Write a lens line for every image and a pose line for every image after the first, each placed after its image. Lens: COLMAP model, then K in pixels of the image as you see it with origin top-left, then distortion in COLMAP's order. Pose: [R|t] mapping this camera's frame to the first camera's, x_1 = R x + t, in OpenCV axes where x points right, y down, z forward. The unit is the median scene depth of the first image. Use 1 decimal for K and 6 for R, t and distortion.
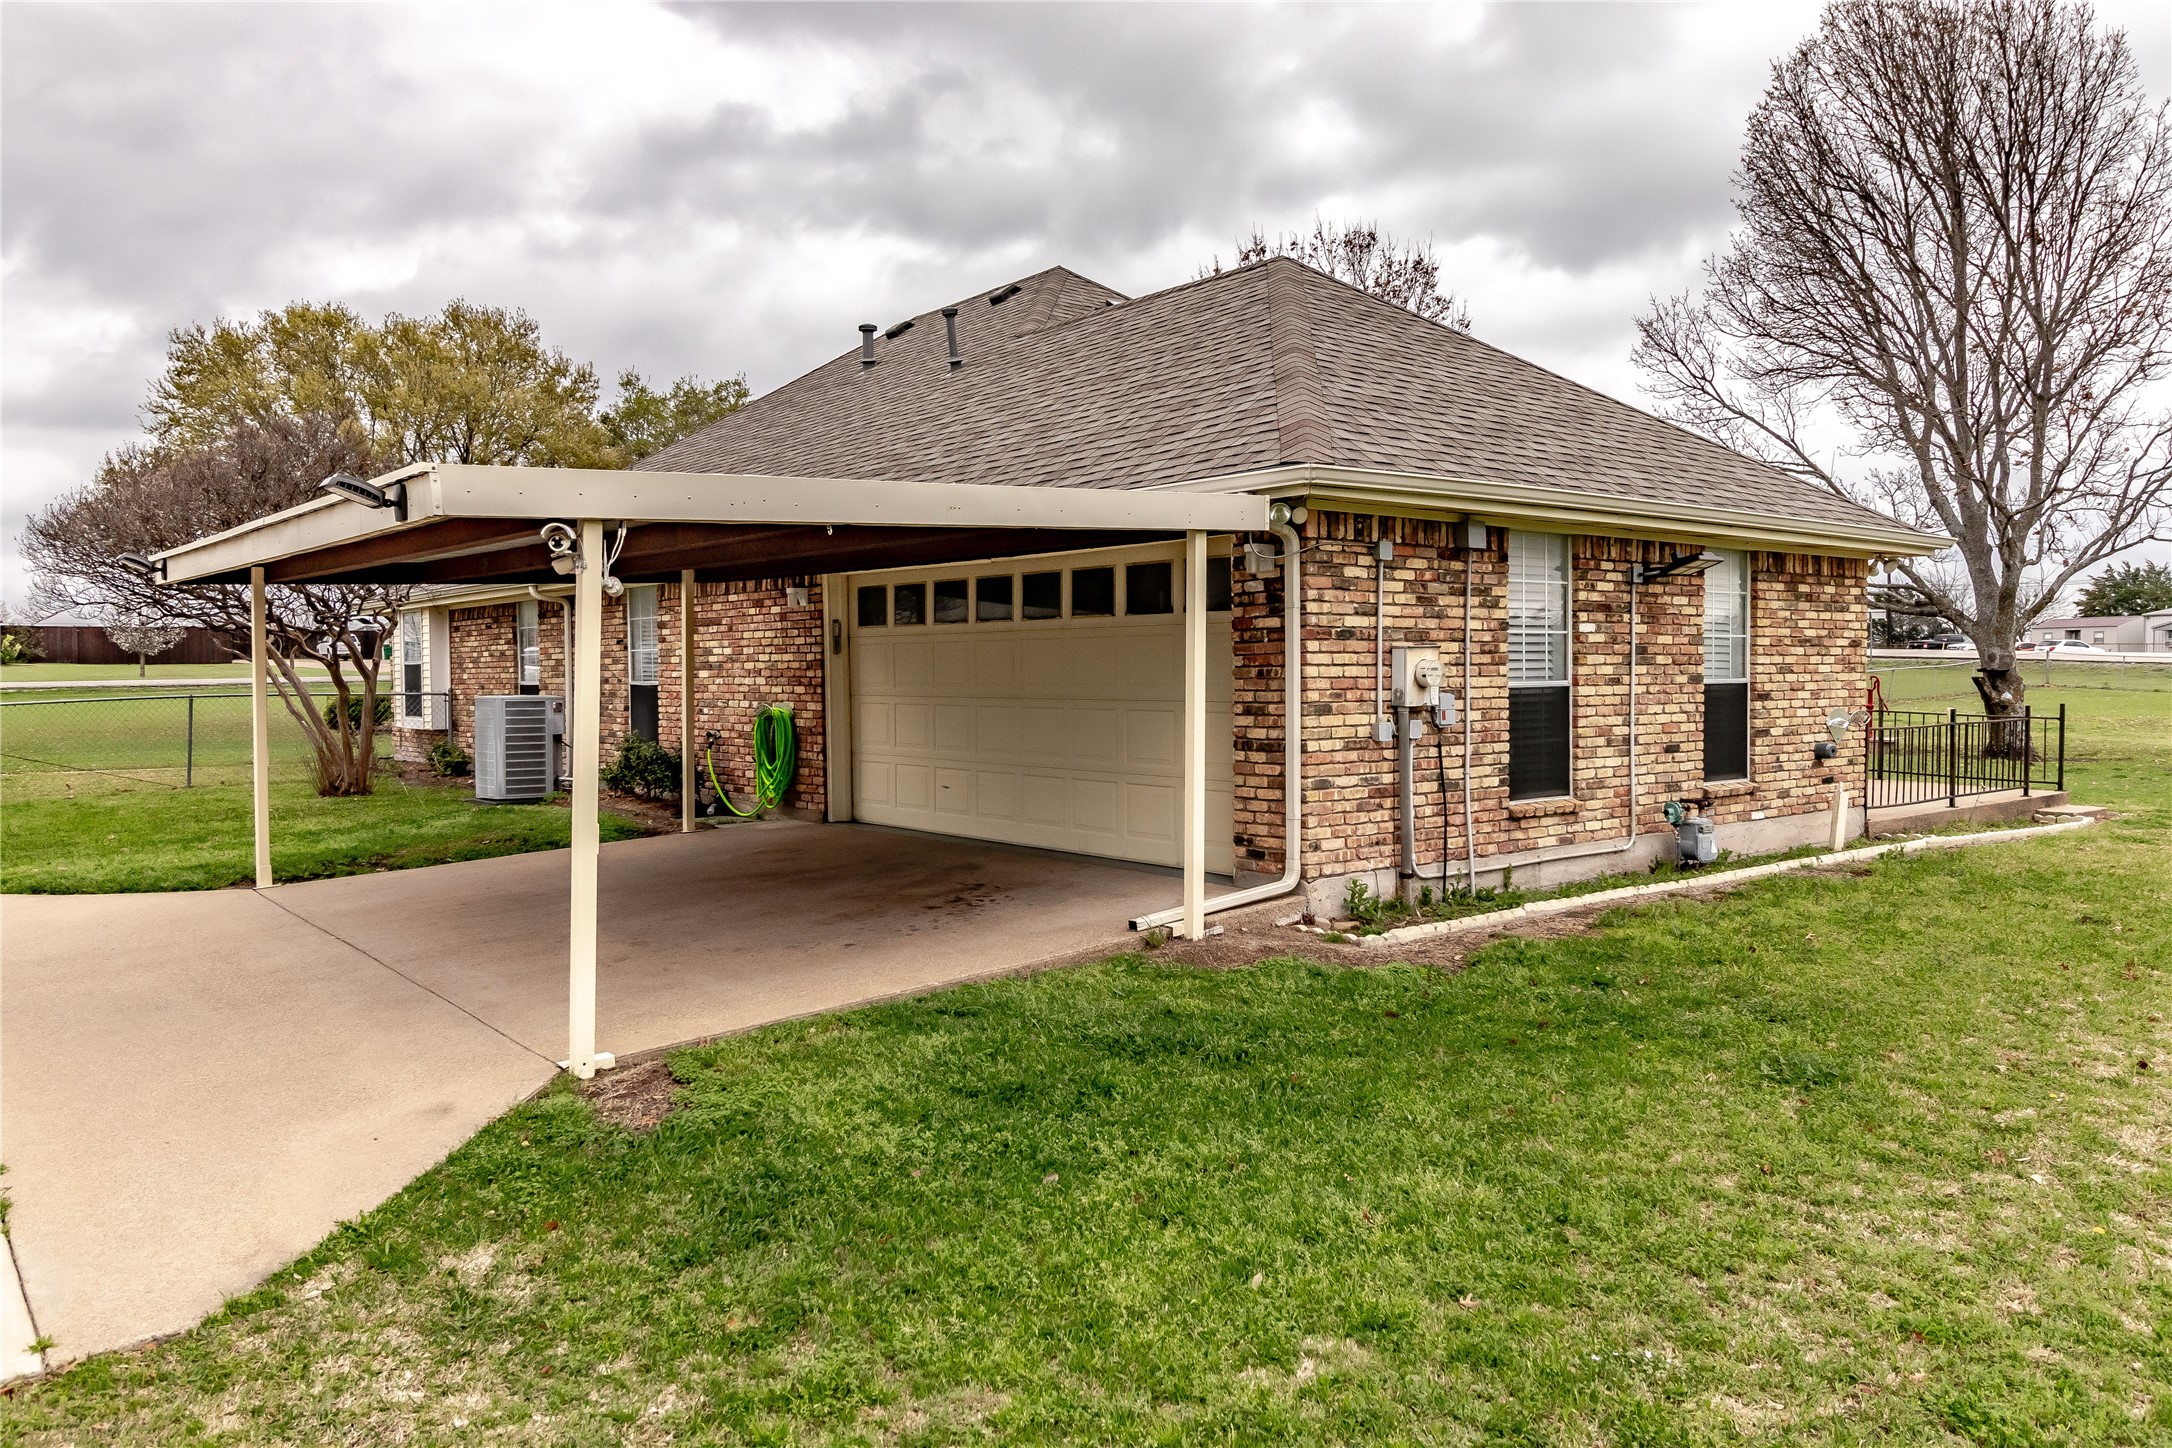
lens RADIAL K [[1528.2, 0, 1087.3], [0, 1528.2, 711.7], [0, 0, 1]] dist [-0.001675, -0.000528]
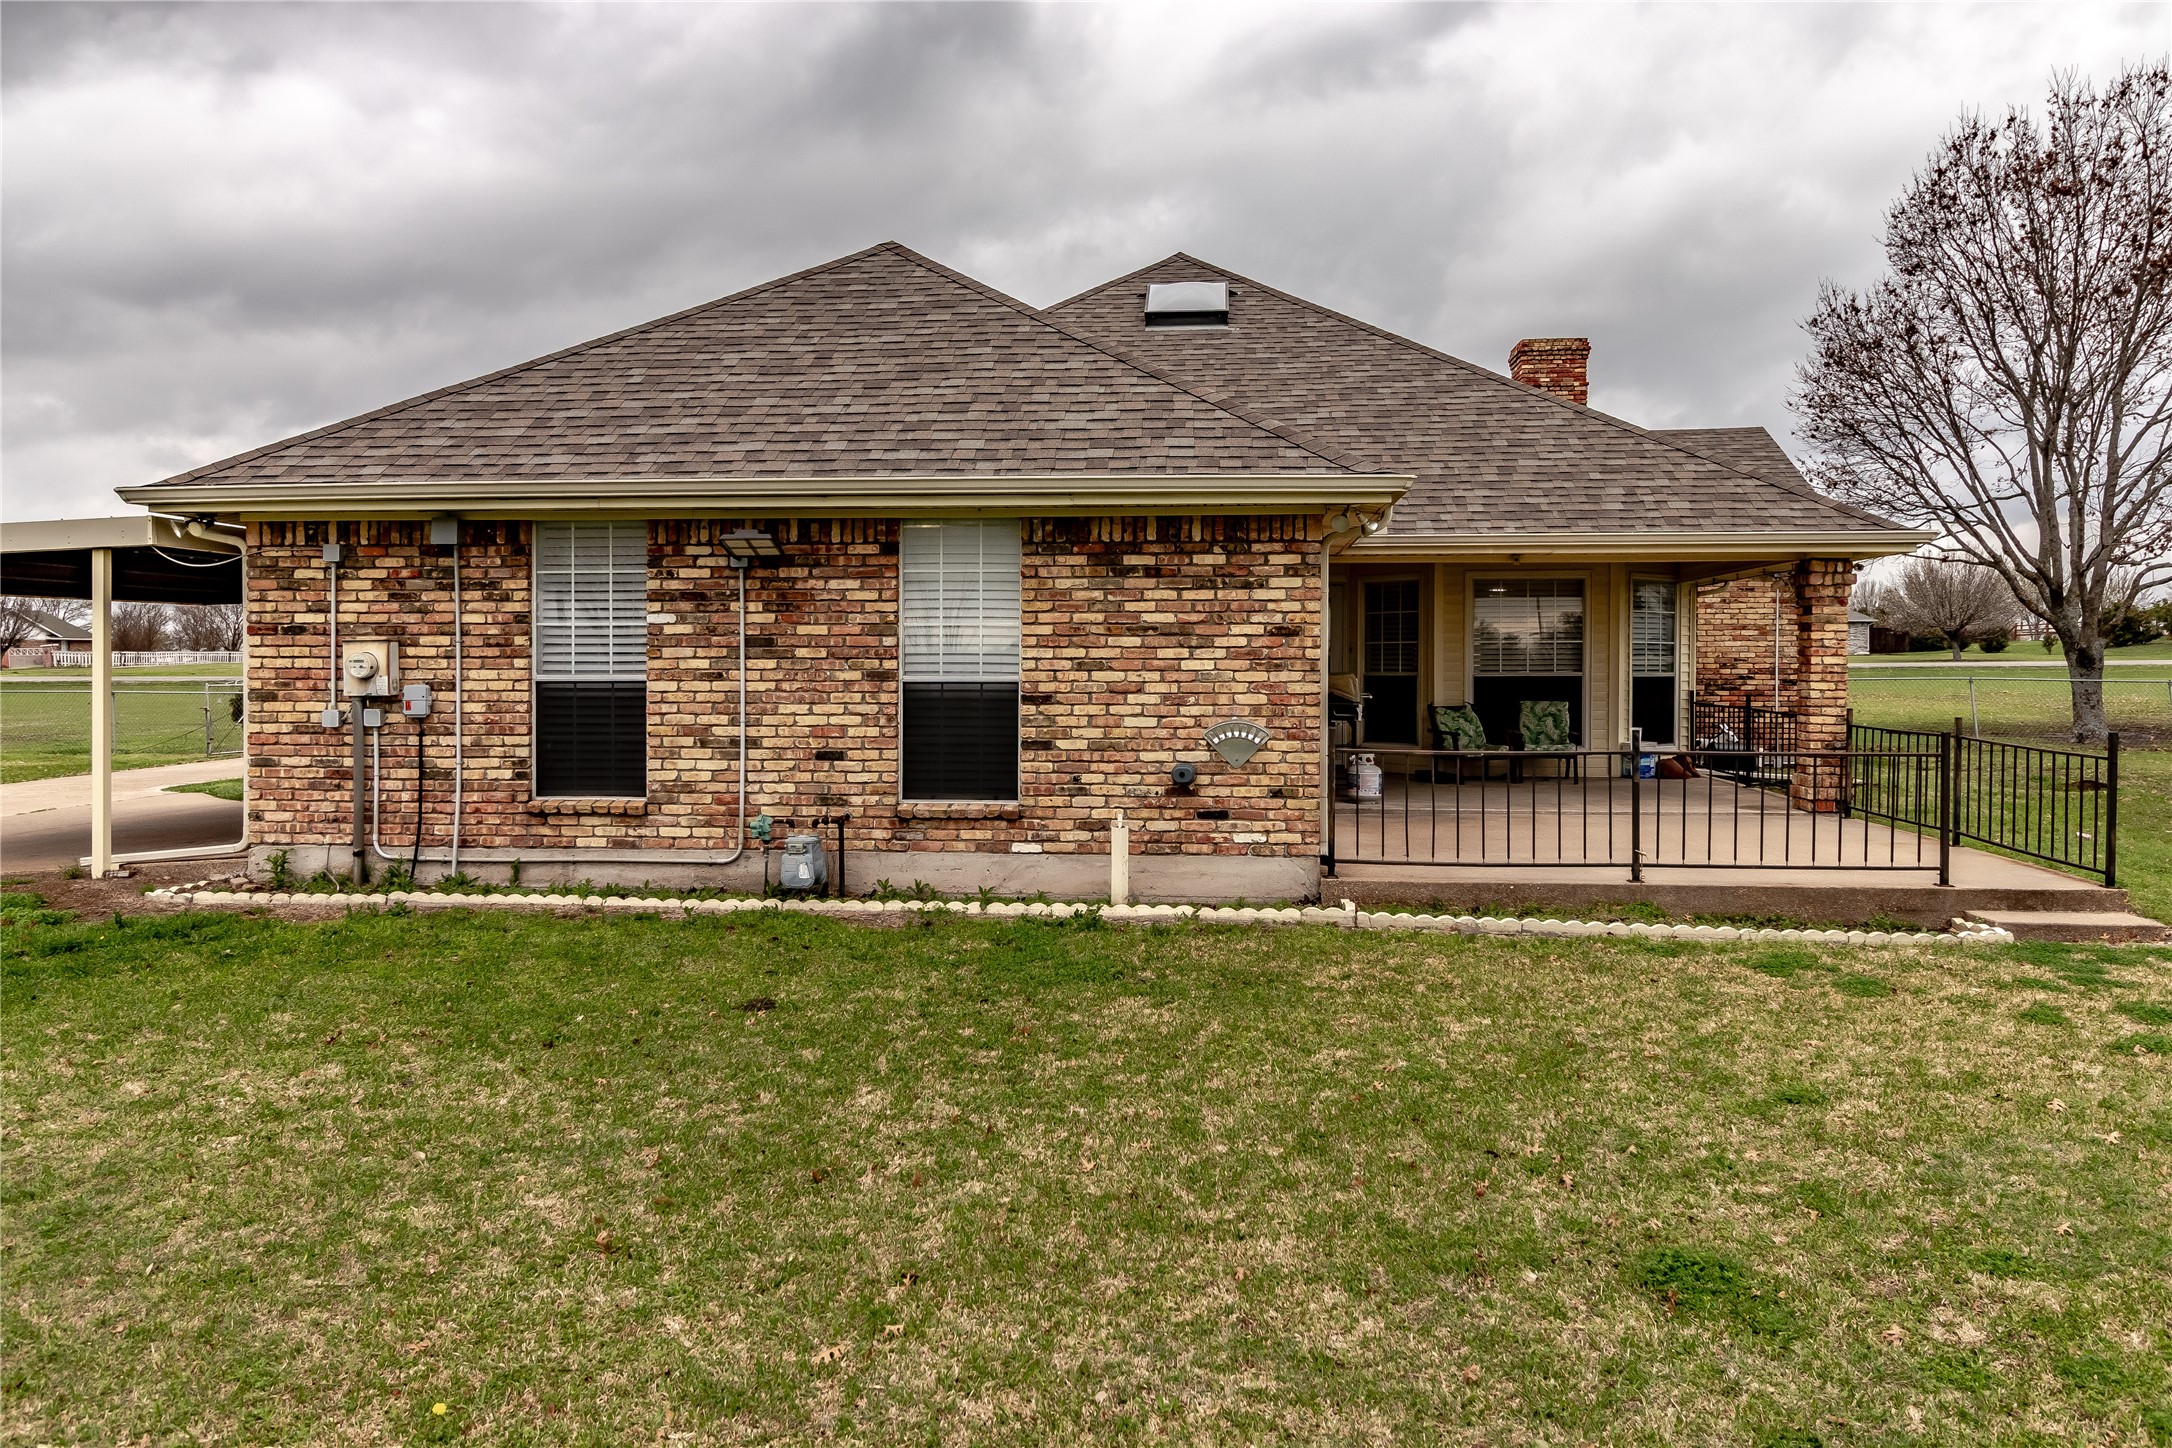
lens RADIAL K [[1528.2, 0, 1086.5], [0, 1528.2, 734.7], [0, 0, 1]] dist [-0.001675, -0.000528]
pose [[0.721521, 0.005159, -0.692374, 1.219753], [-0.028697, 0.999336, -0.022459, 0.031009], [0.691798, 0.036073, 0.721190, 0.534152]]
